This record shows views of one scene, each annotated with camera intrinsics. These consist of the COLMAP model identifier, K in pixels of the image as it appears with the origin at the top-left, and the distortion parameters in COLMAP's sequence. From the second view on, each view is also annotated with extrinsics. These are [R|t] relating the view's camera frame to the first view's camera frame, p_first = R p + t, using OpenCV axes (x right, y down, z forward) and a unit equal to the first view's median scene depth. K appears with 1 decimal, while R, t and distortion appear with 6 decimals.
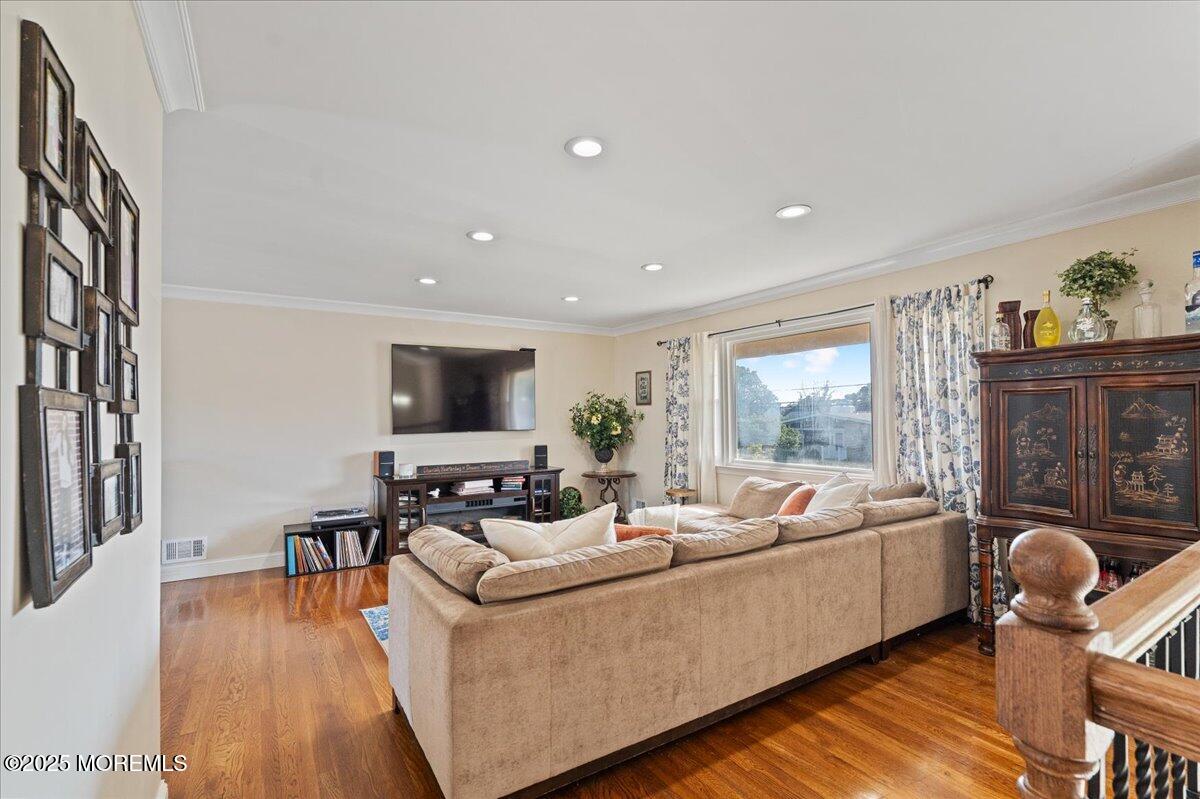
lens RADIAL K [[535.1, 0, 600.8], [0, 535.1, 406.3], [0, 0, 1]] dist [-0.000974, 0.000192]
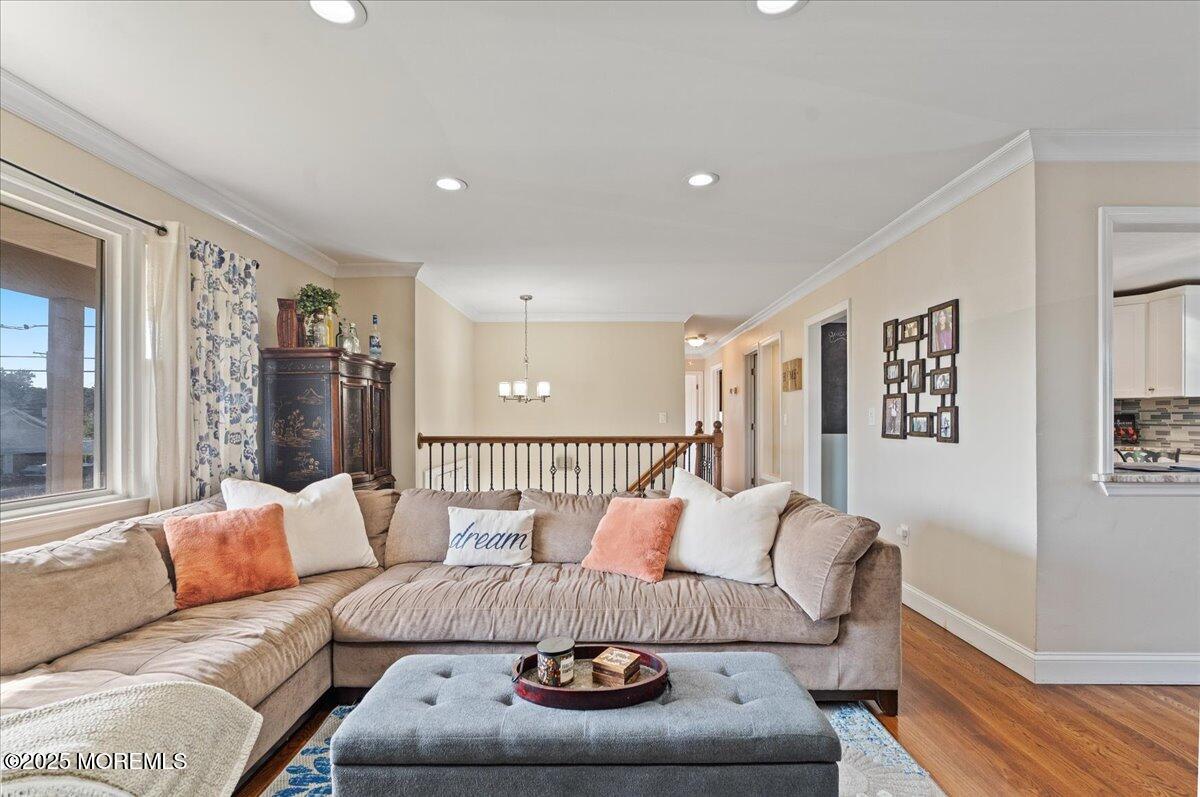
lens RADIAL K [[536.3, 0, 597.2], [0, 536.3, 419.8], [0, 0, 1]] dist [-0.004128, 0.000191]
pose [[-0.834685, 0.011313, 0.550612, -0.240861], [-0.000661, 0.999768, -0.021543, 0.048683], [-0.550728, -0.018345, -0.834483, 1.033593]]
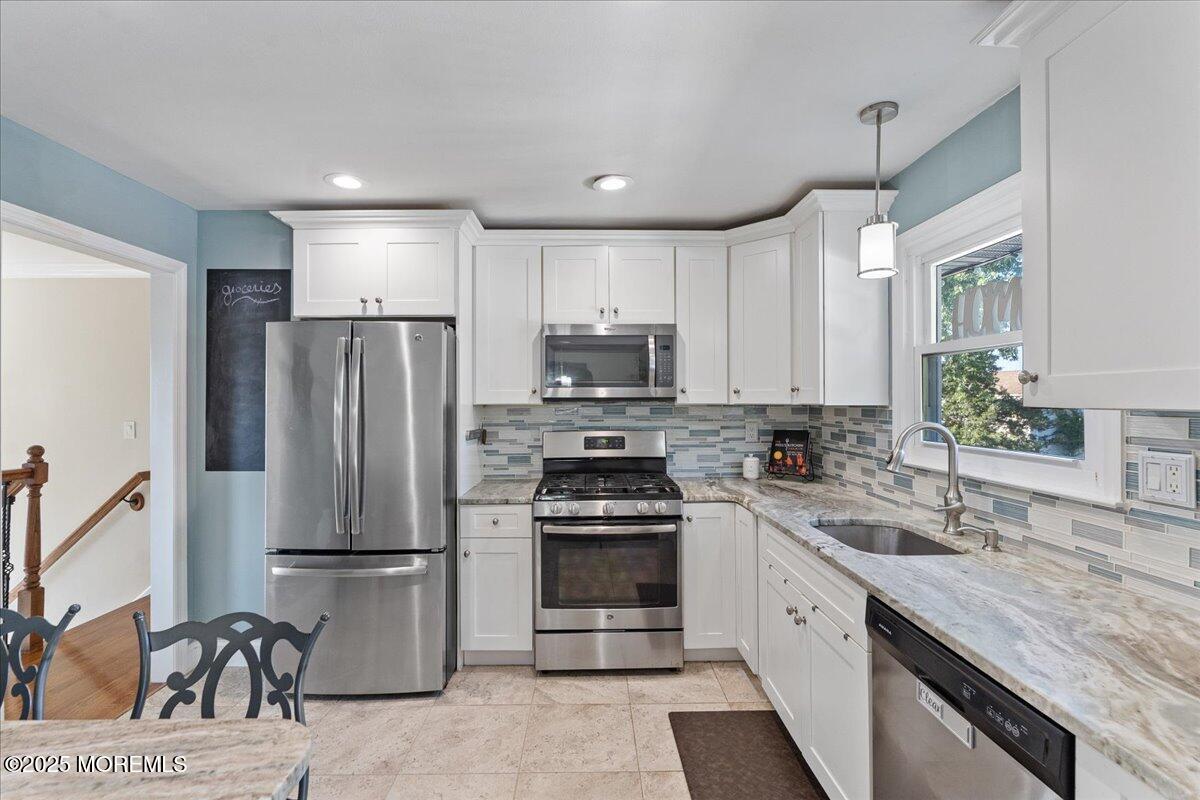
lens RADIAL K [[535.6, 0, 597.2], [0, 535.6, 398.2], [0, 0, 1]] dist [-0.001292, 0.000760]
pose [[-0.849119, 0.013331, 0.528033, -0.719941], [-0.000785, 0.999649, -0.026500, -0.013182], [-0.528201, -0.022916, -0.848810, 0.109635]]
